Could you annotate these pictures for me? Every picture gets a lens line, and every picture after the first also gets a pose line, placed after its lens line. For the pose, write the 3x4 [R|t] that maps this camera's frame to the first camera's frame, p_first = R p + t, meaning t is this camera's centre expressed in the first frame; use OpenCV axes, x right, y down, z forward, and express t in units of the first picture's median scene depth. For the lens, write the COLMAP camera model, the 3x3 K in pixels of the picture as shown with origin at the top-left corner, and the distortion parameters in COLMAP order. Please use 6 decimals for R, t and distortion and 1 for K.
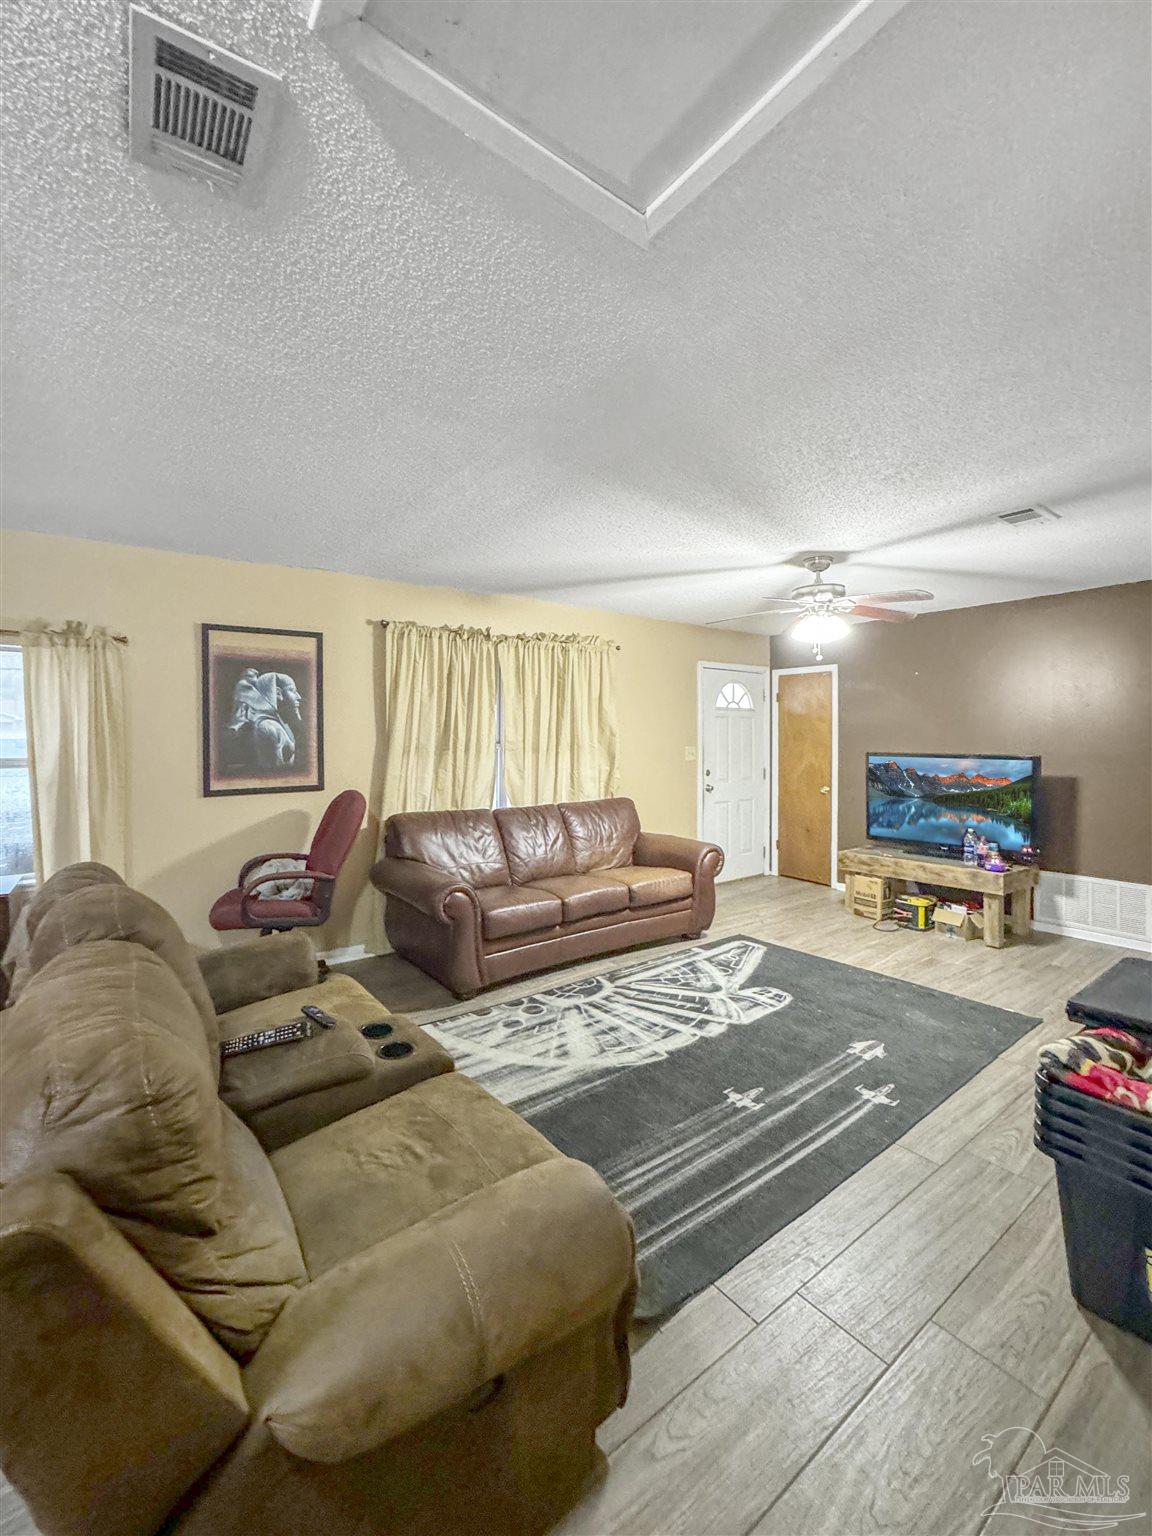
lens RADIAL K [[629.6, 0, 576.0], [0, 629.6, 768.0], [0, 0, 1]] dist [-0.000057, 0.000113]
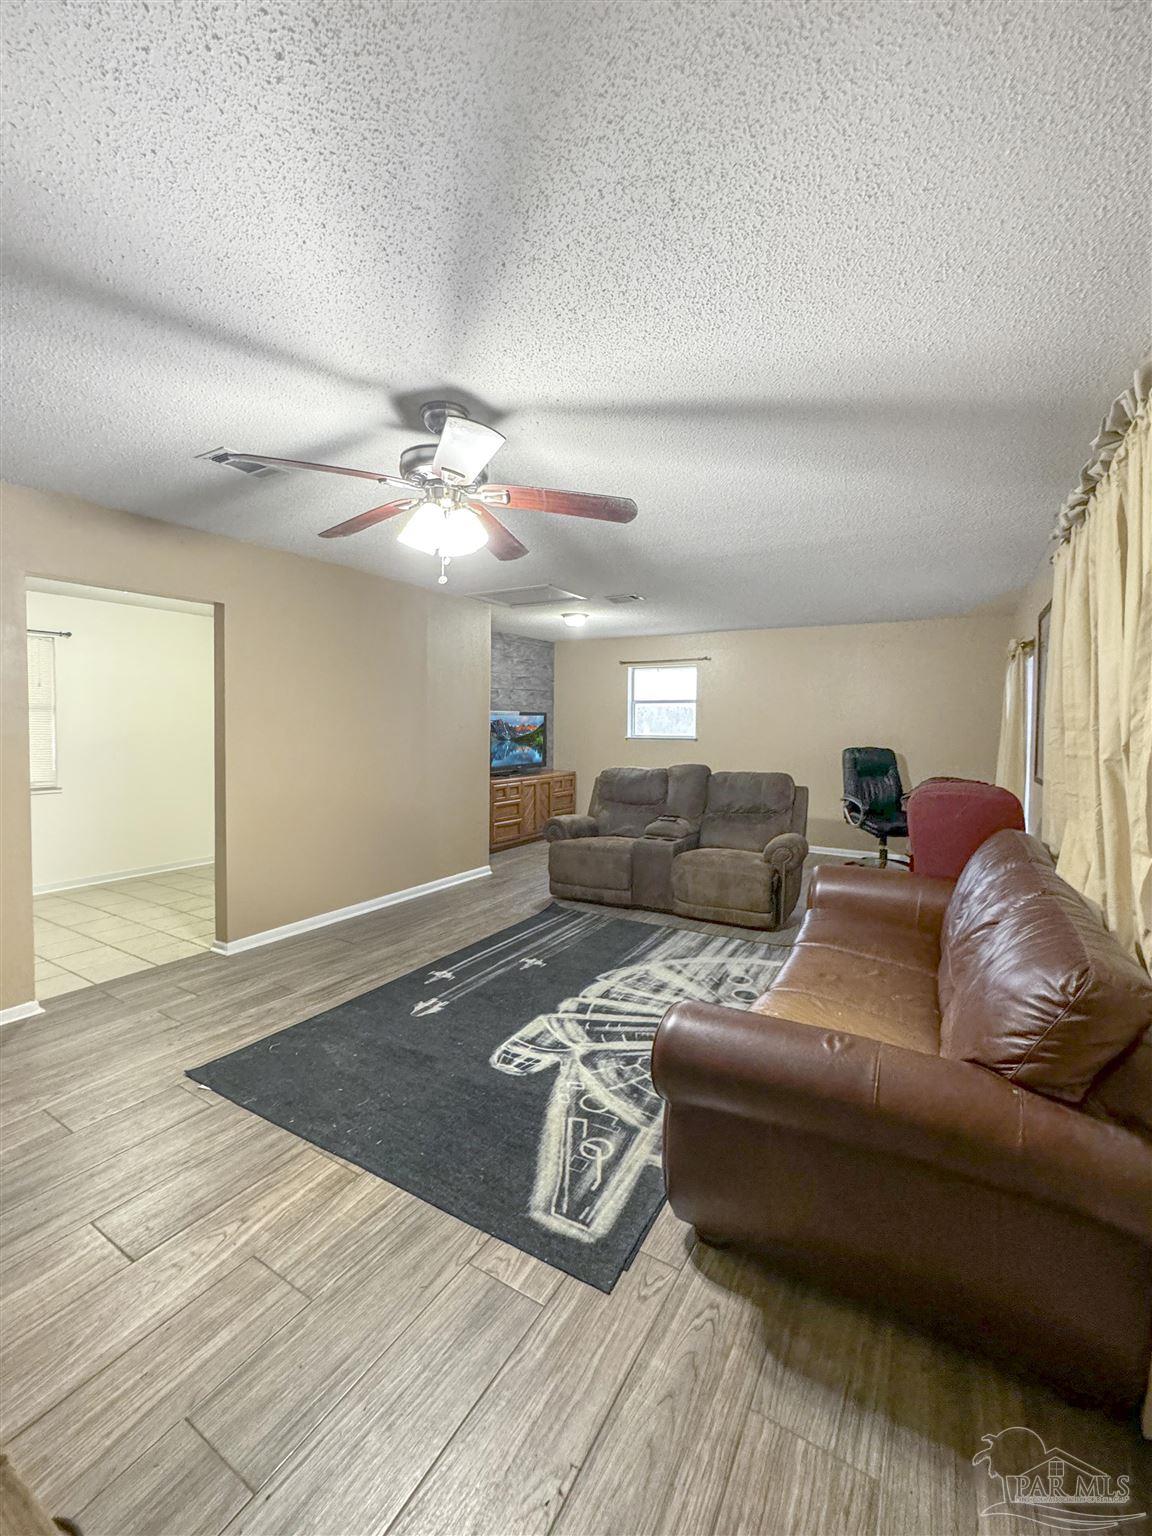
lens RADIAL K [[629.6, 0, 576.0], [0, 629.6, 768.0], [0, 0, 1]] dist [-0.000057, 0.000113]
pose [[-0.919592, 0.015702, -0.392561, 0.578019], [-0.030737, 0.993263, 0.111732, -0.075600], [0.391671, 0.114814, -0.912914, 1.812028]]
